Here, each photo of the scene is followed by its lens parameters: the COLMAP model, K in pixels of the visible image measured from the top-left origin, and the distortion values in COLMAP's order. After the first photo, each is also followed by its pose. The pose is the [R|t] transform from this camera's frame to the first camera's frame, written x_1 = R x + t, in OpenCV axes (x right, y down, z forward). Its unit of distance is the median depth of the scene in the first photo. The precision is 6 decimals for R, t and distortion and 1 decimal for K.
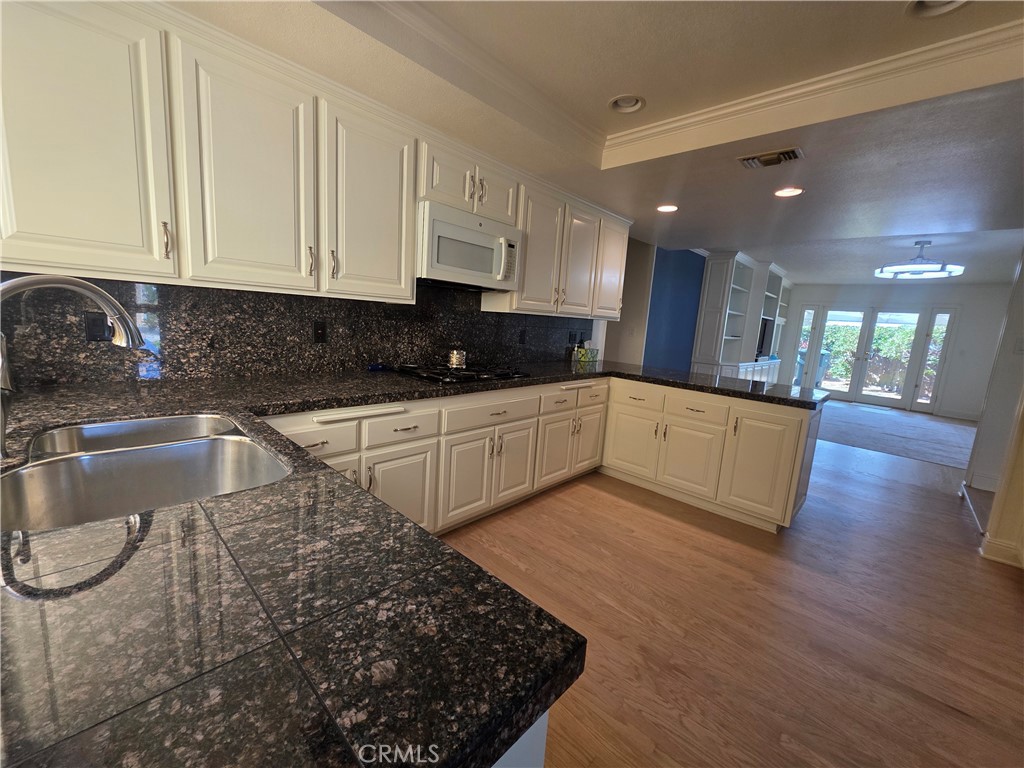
lens RADIAL K [[408.7, 0, 513.5], [0, 408.7, 381.3], [0, 0, 1]] dist [0.000666, 0.000112]
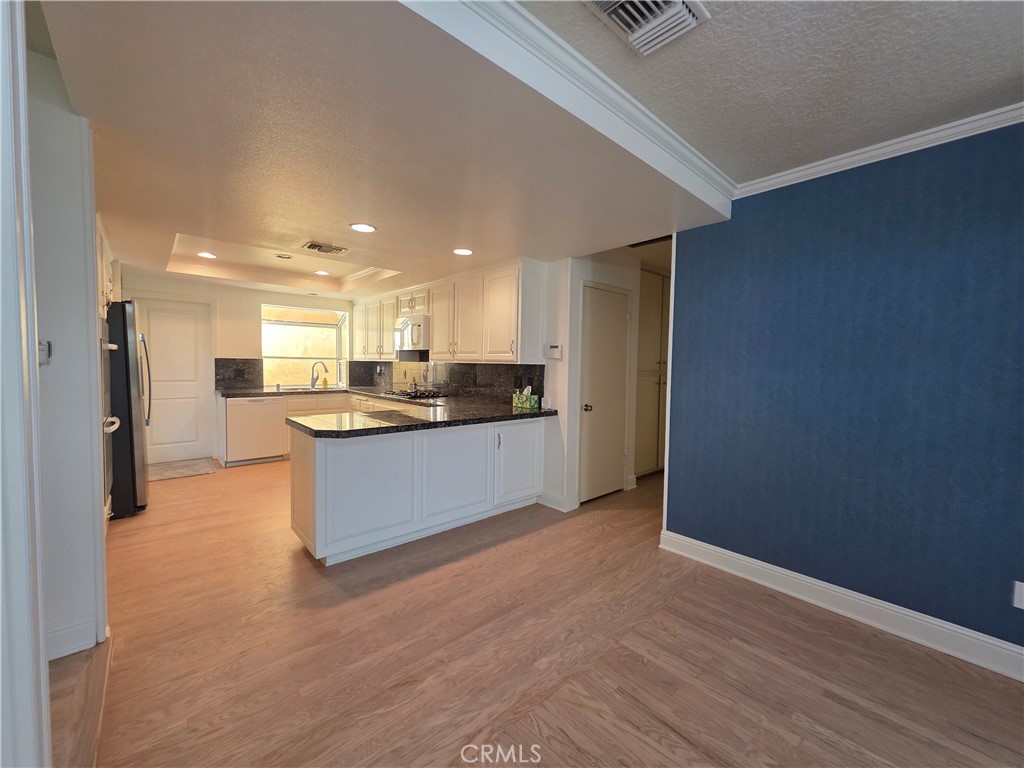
lens RADIAL K [[408.7, 0, 513.5], [0, 408.7, 381.3], [0, 0, 1]] dist [0.000666, 0.000112]
pose [[-0.082772, -0.025512, -0.996242, 1.453925], [-0.177359, 0.984091, -0.010465, -0.120679], [0.980659, 0.175826, -0.085980, 1.296686]]
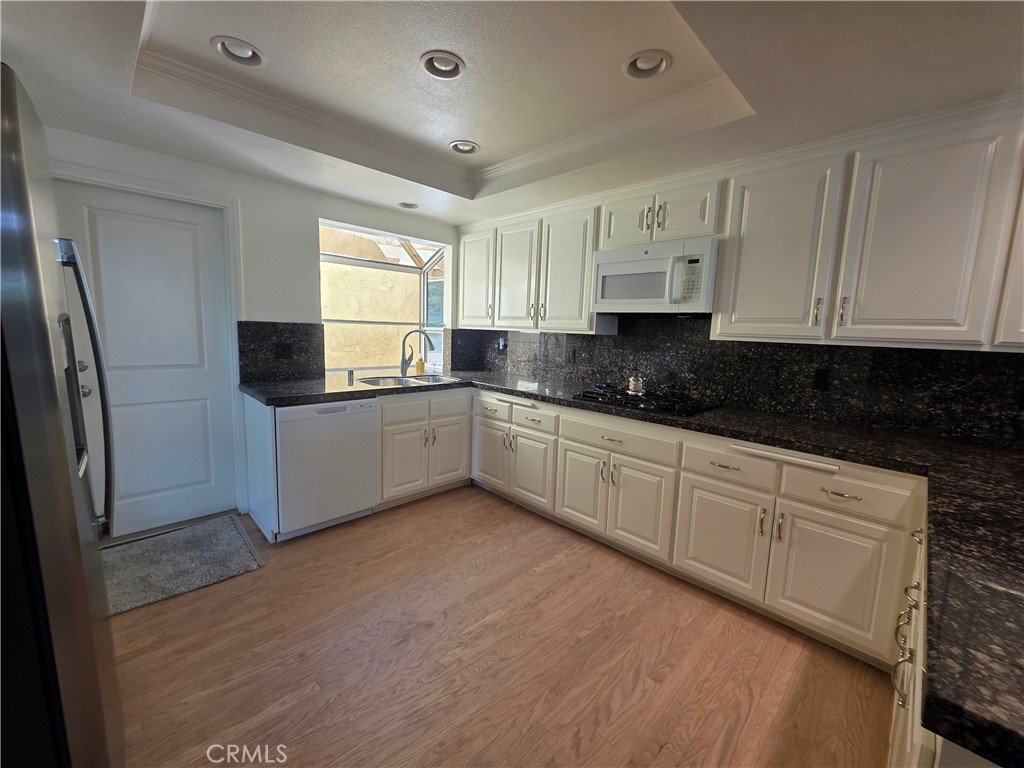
lens RADIAL K [[412.4, 0, 514.9], [0, 412.4, 379.8], [0, 0, 1]] dist [-0.001609, -0.000166]
pose [[-0.029430, 0.055470, -0.998027, 0.914325], [-0.192334, 0.979487, 0.060111, -0.074038], [0.980888, 0.193724, -0.018157, 0.732200]]
